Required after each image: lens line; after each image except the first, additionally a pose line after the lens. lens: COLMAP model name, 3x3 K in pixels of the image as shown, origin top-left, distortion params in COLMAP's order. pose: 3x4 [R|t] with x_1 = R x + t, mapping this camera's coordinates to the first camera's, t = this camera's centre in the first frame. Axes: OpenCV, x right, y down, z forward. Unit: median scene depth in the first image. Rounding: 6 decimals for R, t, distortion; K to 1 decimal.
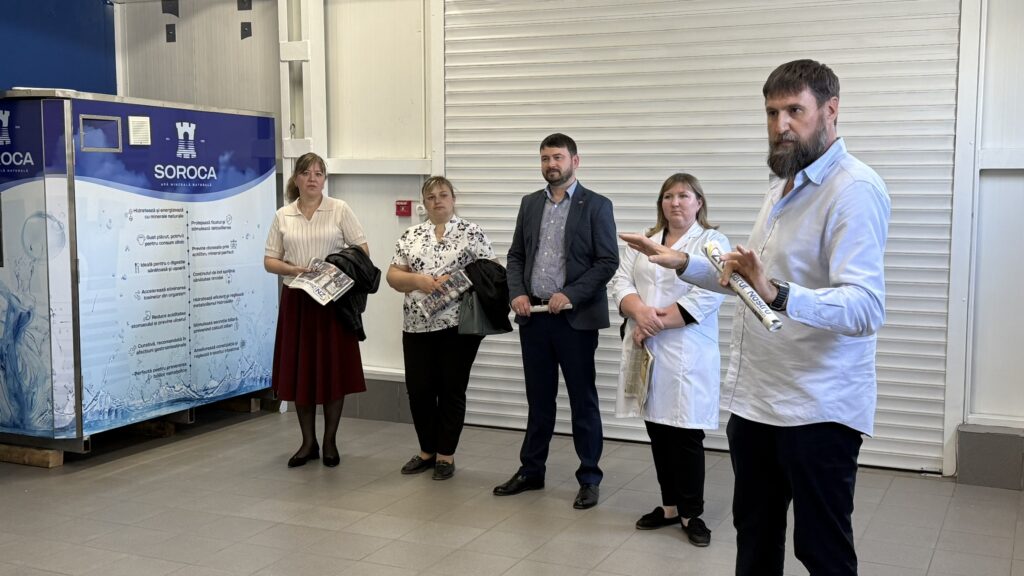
lens RADIAL K [[1203.9, 0, 513.7], [0, 1203.9, 290.6], [0, 0, 1]] dist [0.091594, 0.000000]
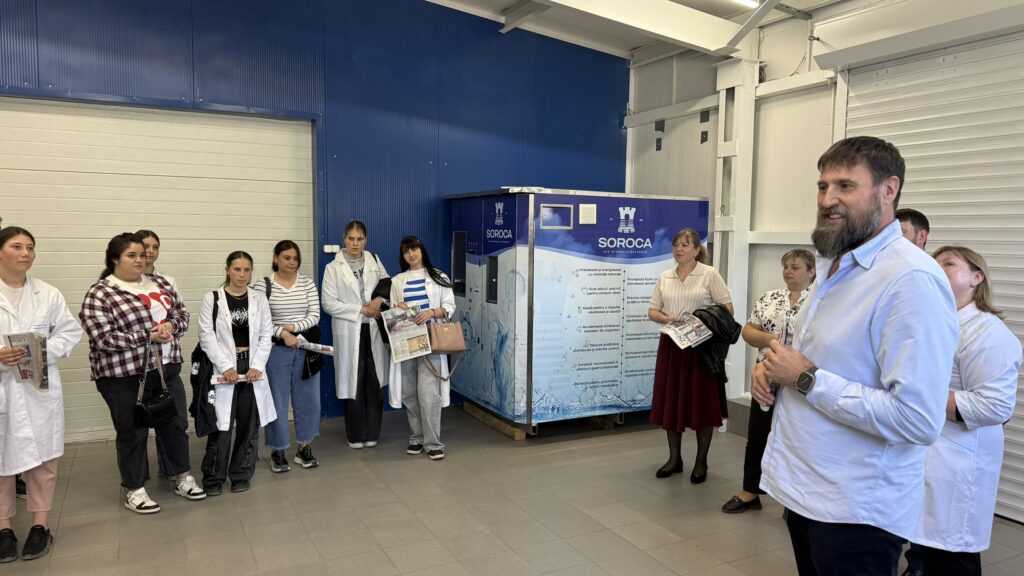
lens RADIAL K [[733.1, 0, 509.9], [0, 733.1, 289.3], [0, 0, 1]] dist [0.059678, -0.019596]
pose [[0.774598, 0.052025, -0.630310, 0.168818], [-0.066877, 0.997761, 0.000168, -0.037927], [0.628908, 0.042023, 0.776344, 0.284375]]
